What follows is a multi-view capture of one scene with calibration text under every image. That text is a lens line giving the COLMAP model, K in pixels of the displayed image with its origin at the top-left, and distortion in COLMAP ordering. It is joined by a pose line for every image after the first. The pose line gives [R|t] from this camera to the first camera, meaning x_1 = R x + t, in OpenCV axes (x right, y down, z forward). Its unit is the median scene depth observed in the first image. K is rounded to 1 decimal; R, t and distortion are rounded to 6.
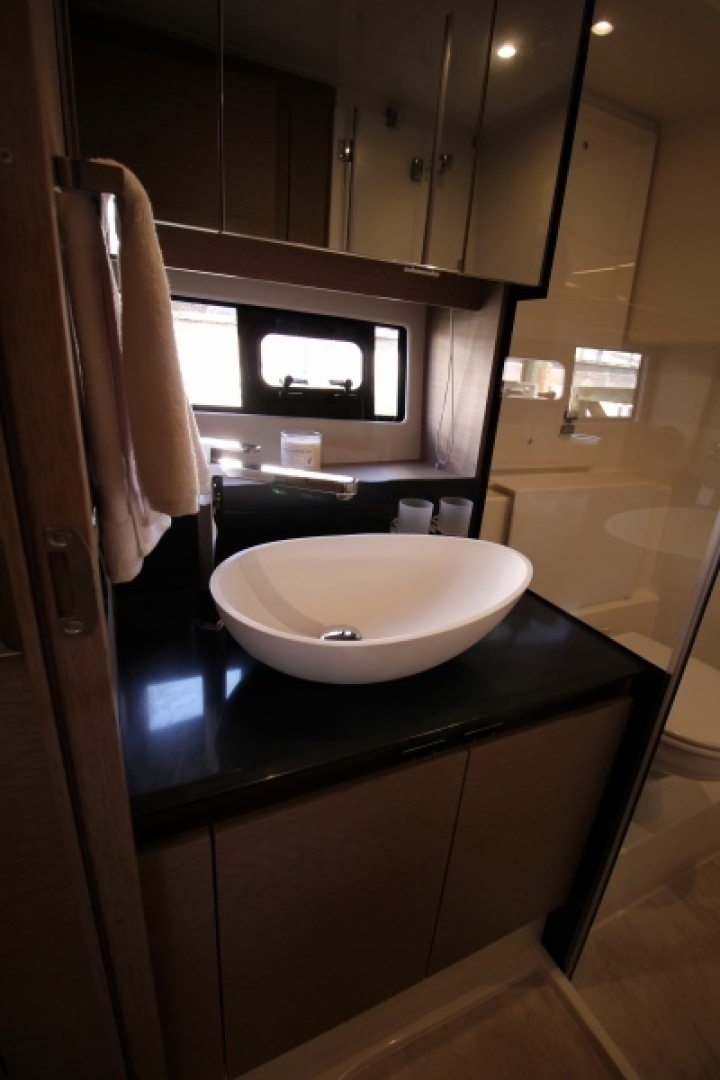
lens RADIAL K [[505.0, 0, 355.9], [0, 505.0, 554.7], [0, 0, 1]] dist [0.001624, -0.016066]
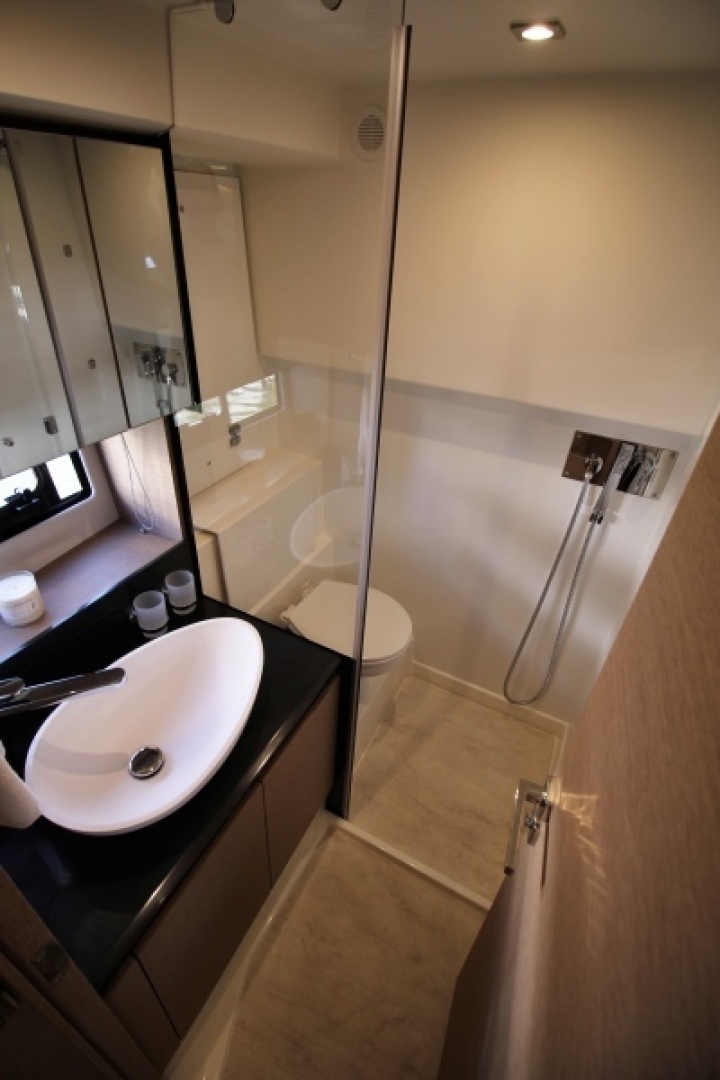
lens RADIAL K [[505.0, 0, 355.9], [0, 505.0, 554.7], [0, 0, 1]] dist [0.001624, -0.016066]
pose [[0.794278, -0.361910, 0.488000, -0.028228], [0.218621, 0.919669, 0.326212, -0.405243], [-0.566858, -0.152416, 0.809593, -0.175095]]
